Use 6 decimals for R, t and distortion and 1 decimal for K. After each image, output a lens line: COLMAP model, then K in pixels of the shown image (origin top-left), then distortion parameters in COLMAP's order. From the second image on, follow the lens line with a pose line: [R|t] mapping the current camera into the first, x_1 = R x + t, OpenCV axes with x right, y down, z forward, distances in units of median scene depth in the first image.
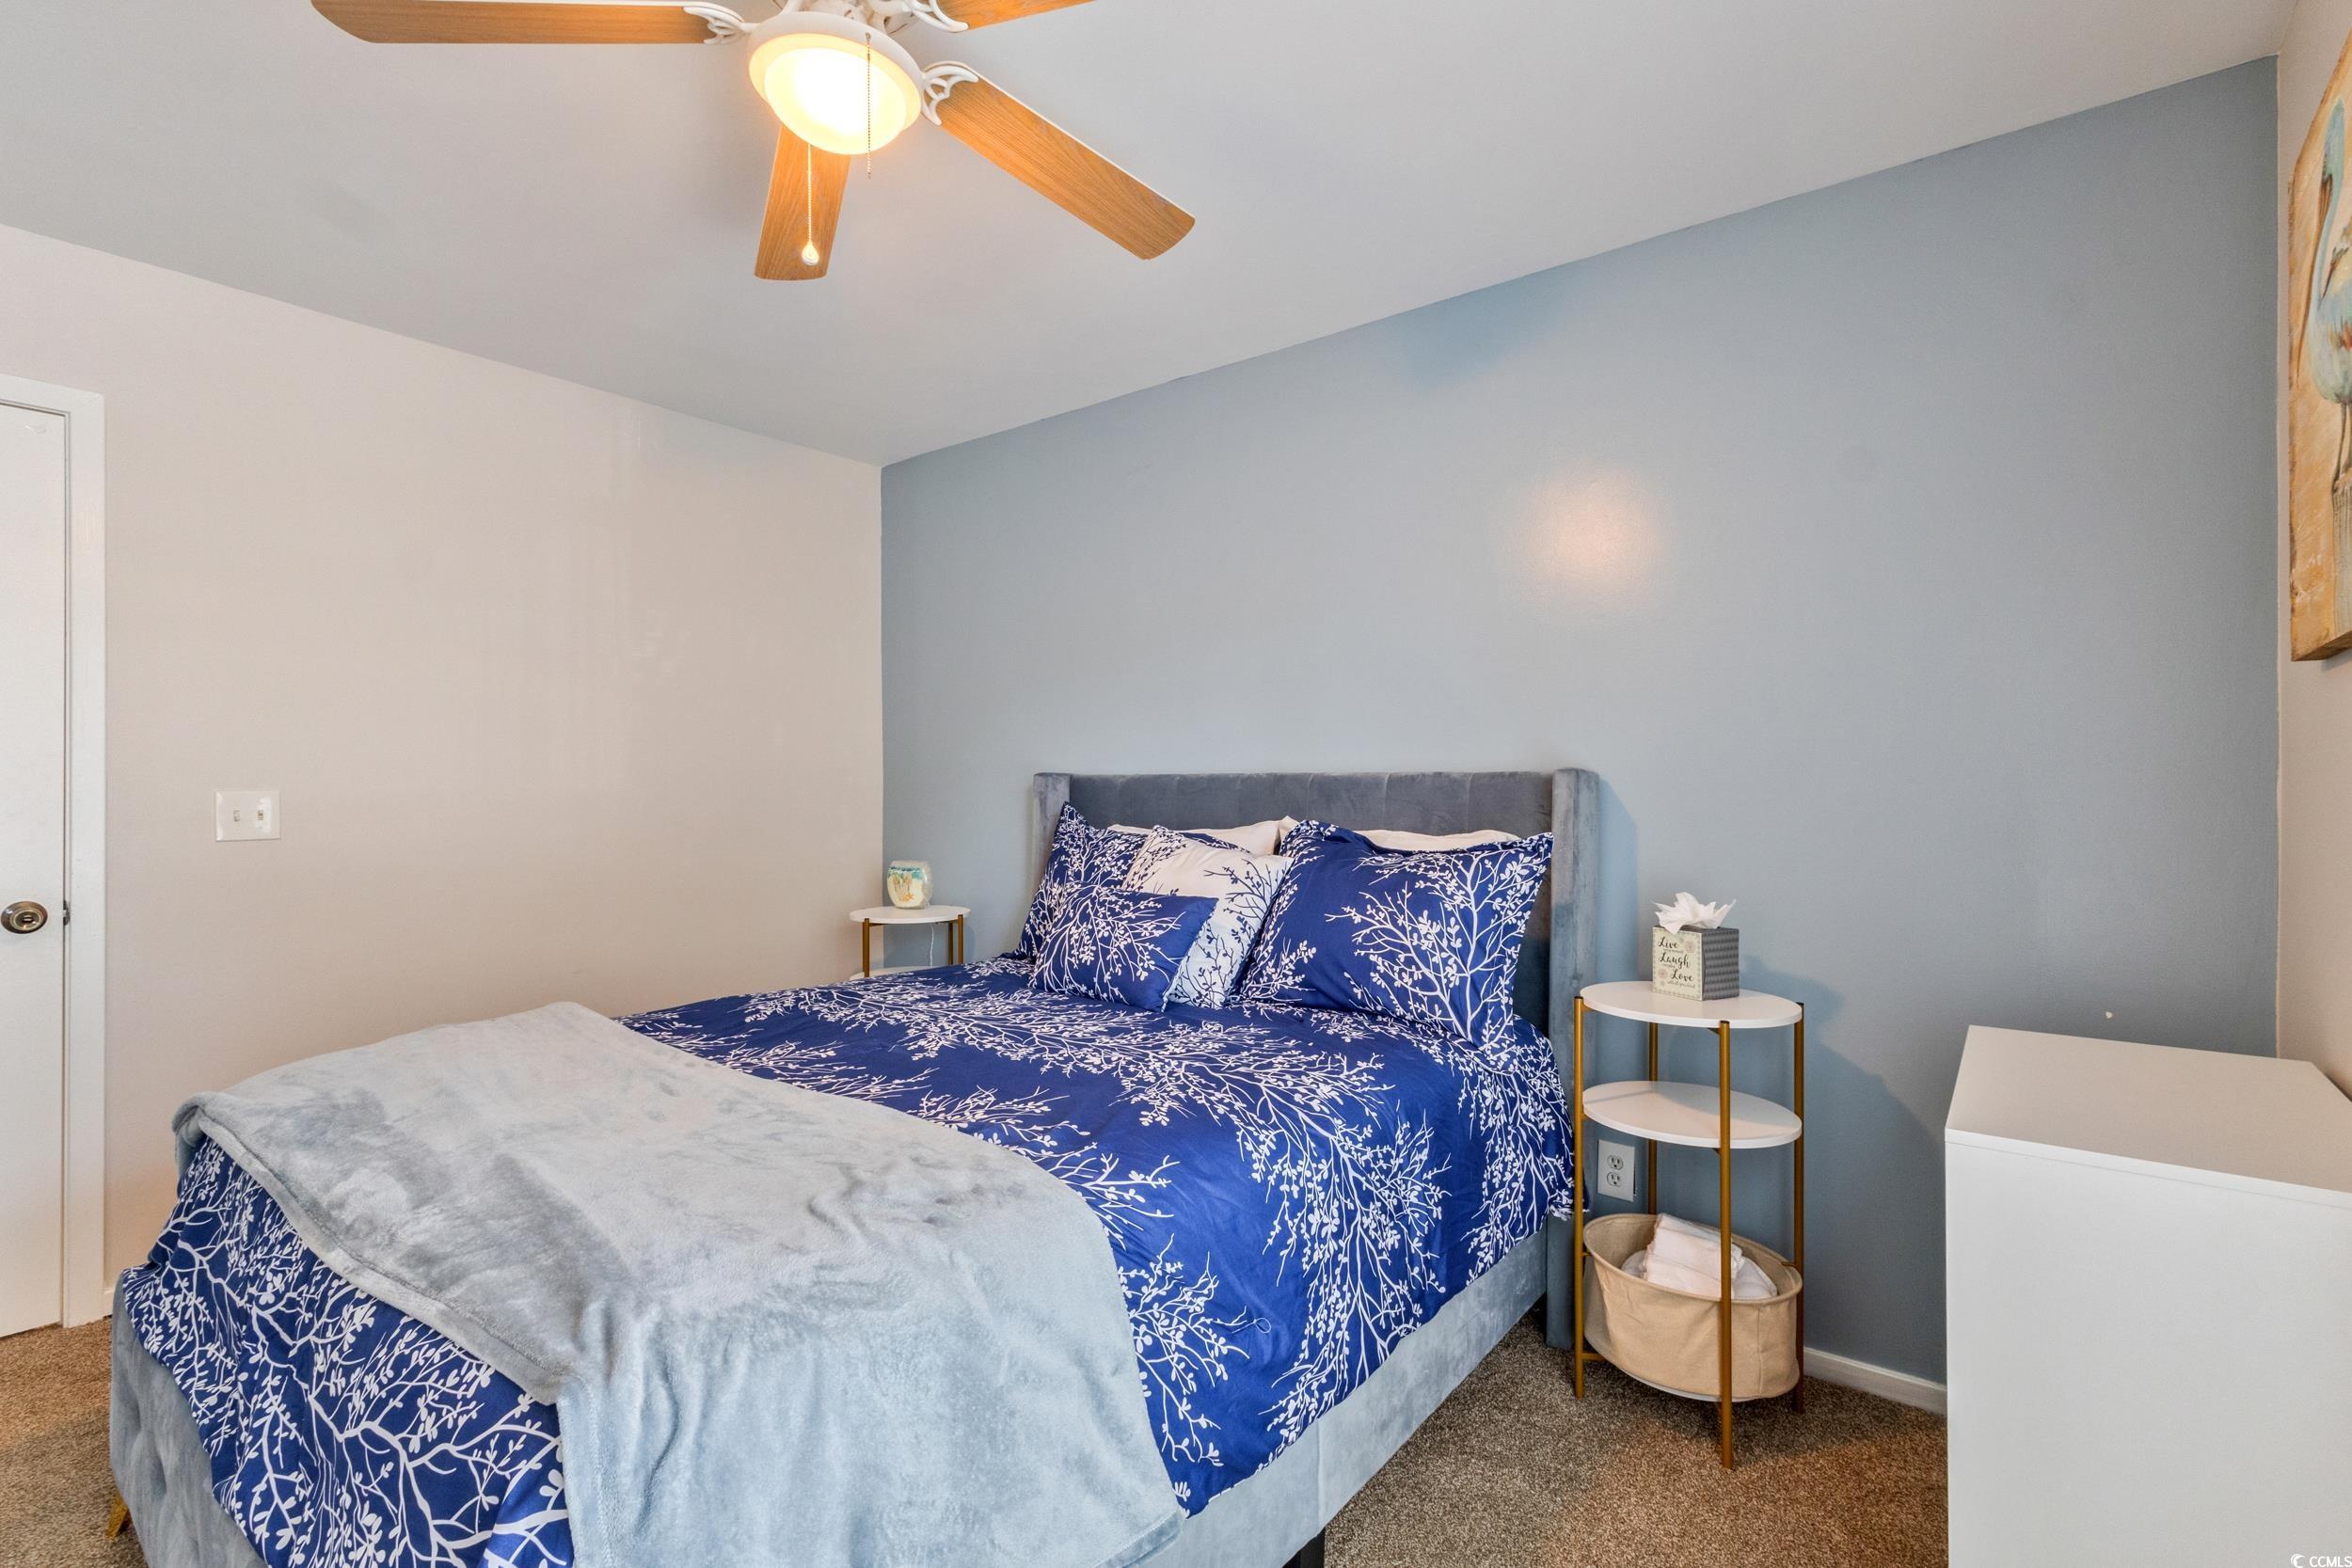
lens RADIAL K [[1085.3, 0, 1177.9], [0, 1085.3, 775.7], [0, 0, 1]] dist [-0.003494, -0.000058]
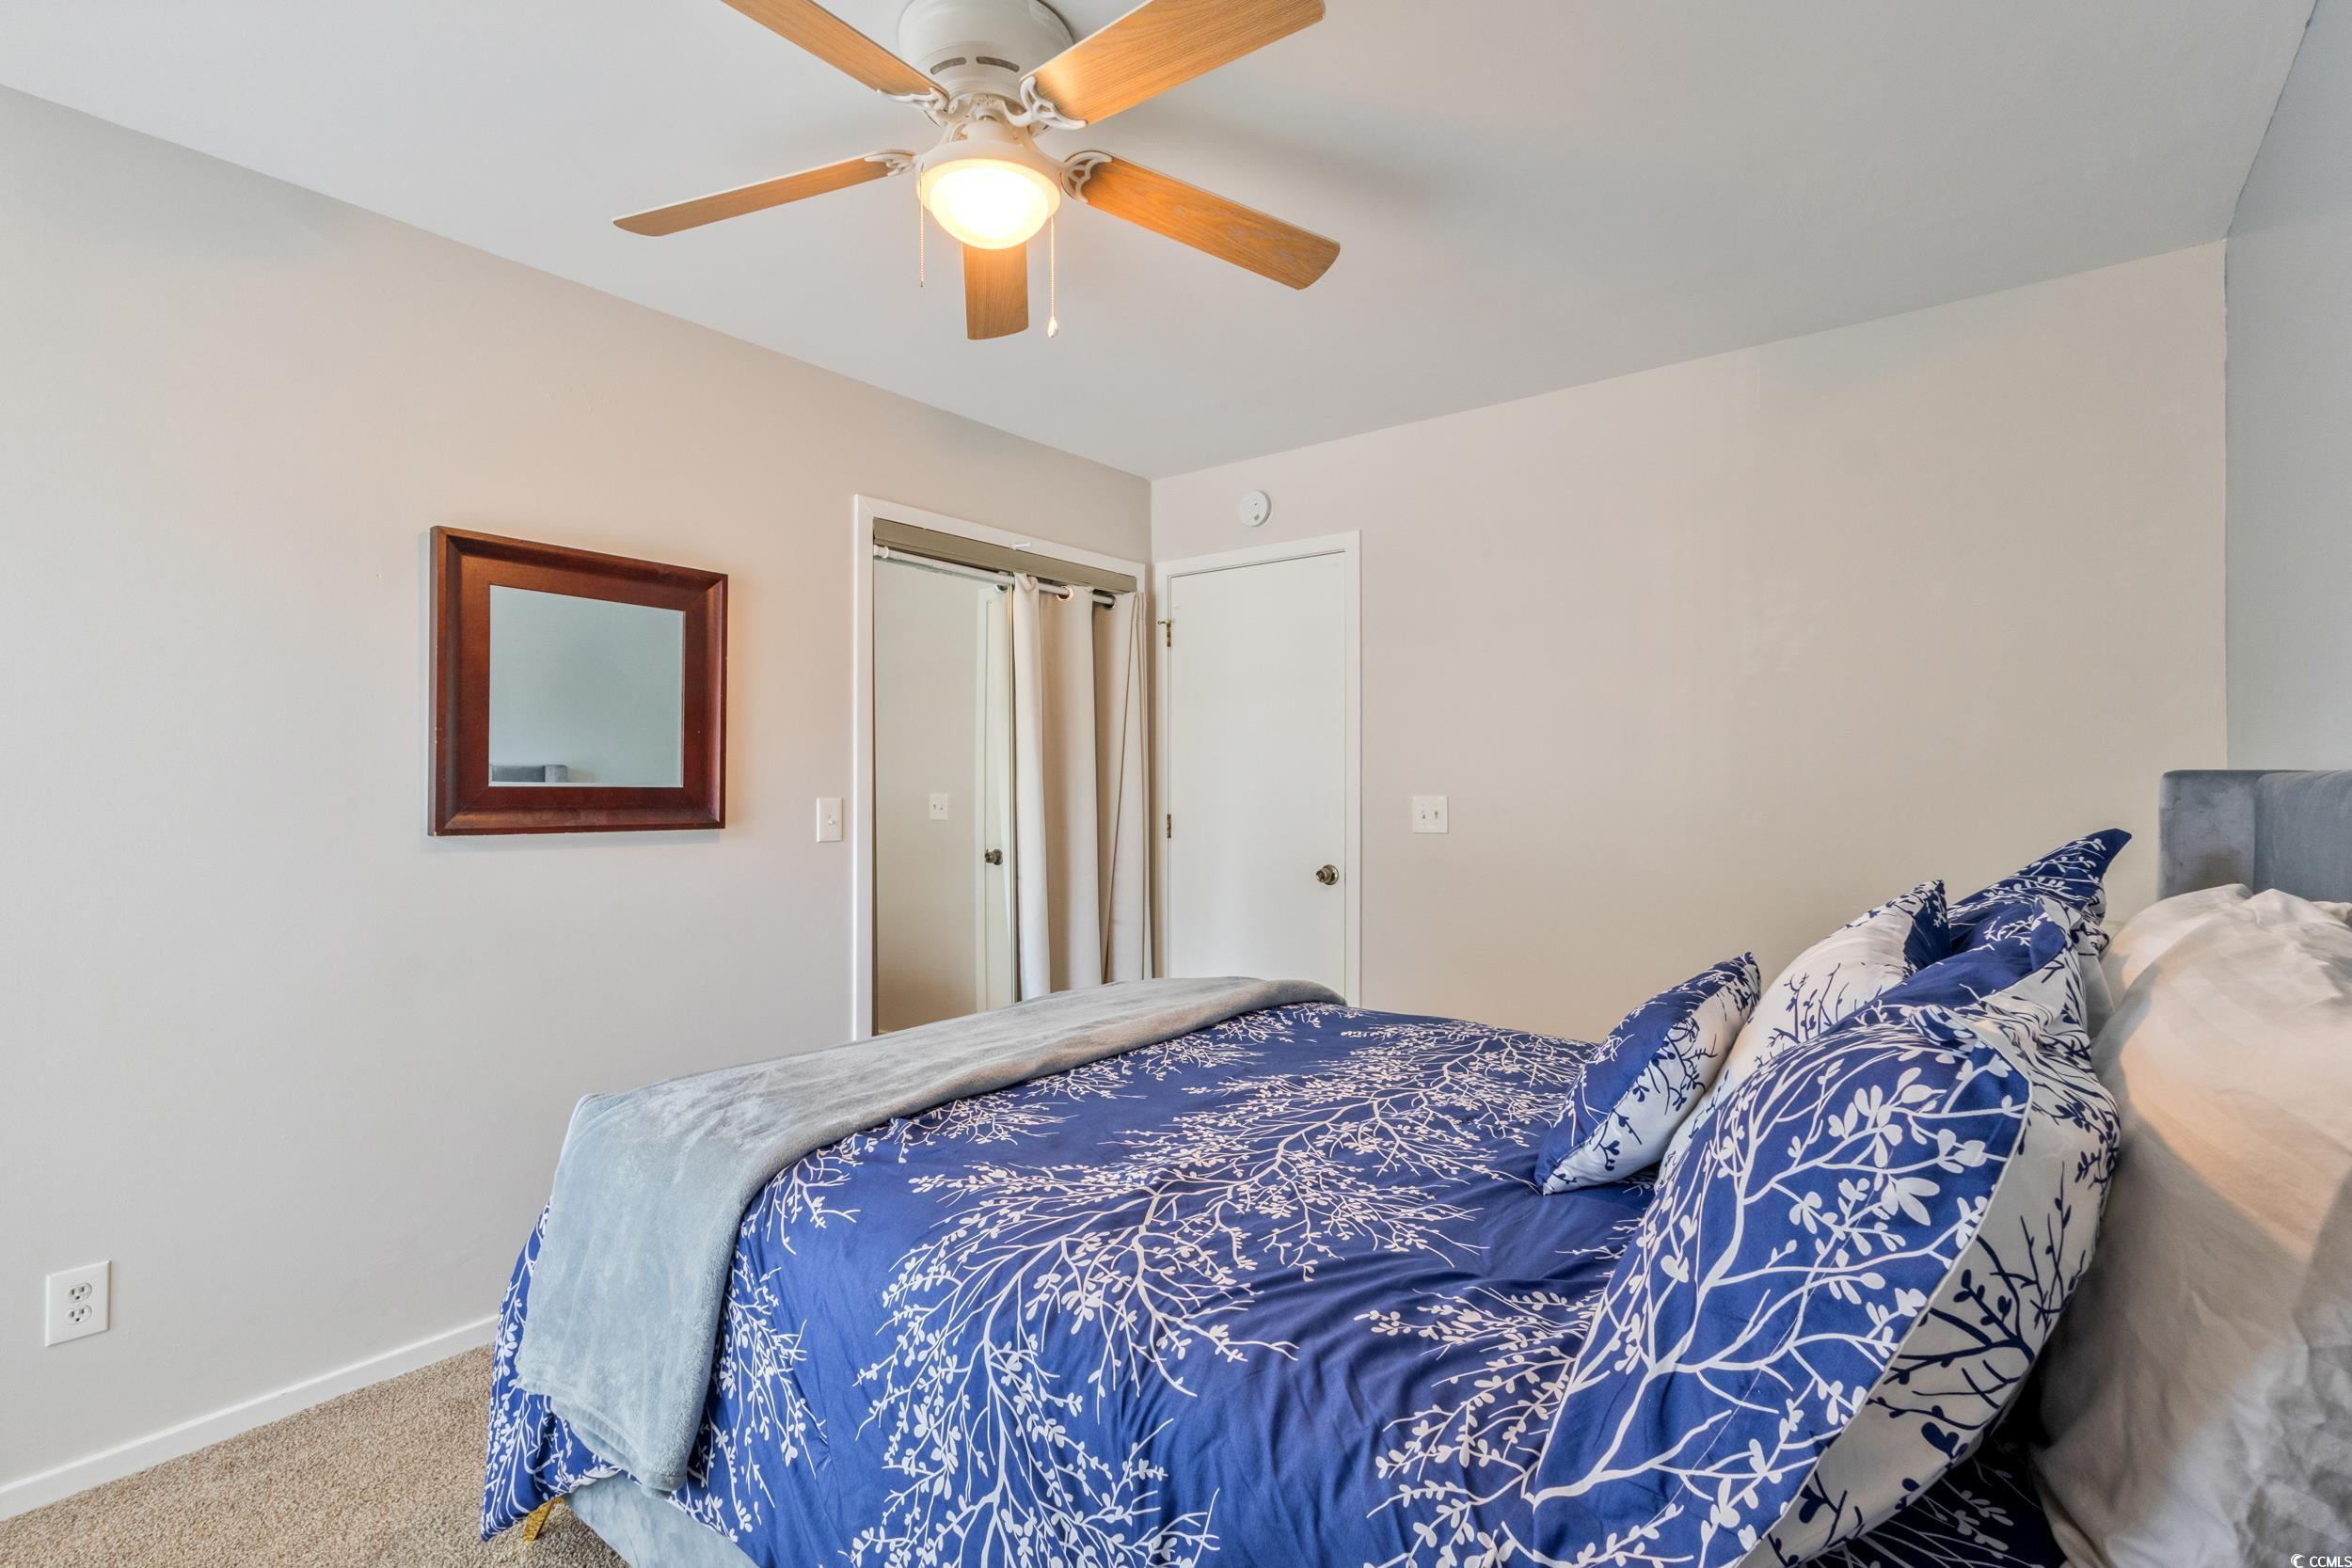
lens RADIAL K [[1111.0, 0, 1143.9], [0, 1111.0, 790.4], [0, 0, 1]] dist [0.000251, 0.000054]
pose [[-0.007798, 0.003069, -0.999965, 0.817603], [0.009725, 0.999948, 0.002993, -0.000106], [0.999922, -0.009701, -0.007828, 1.115856]]
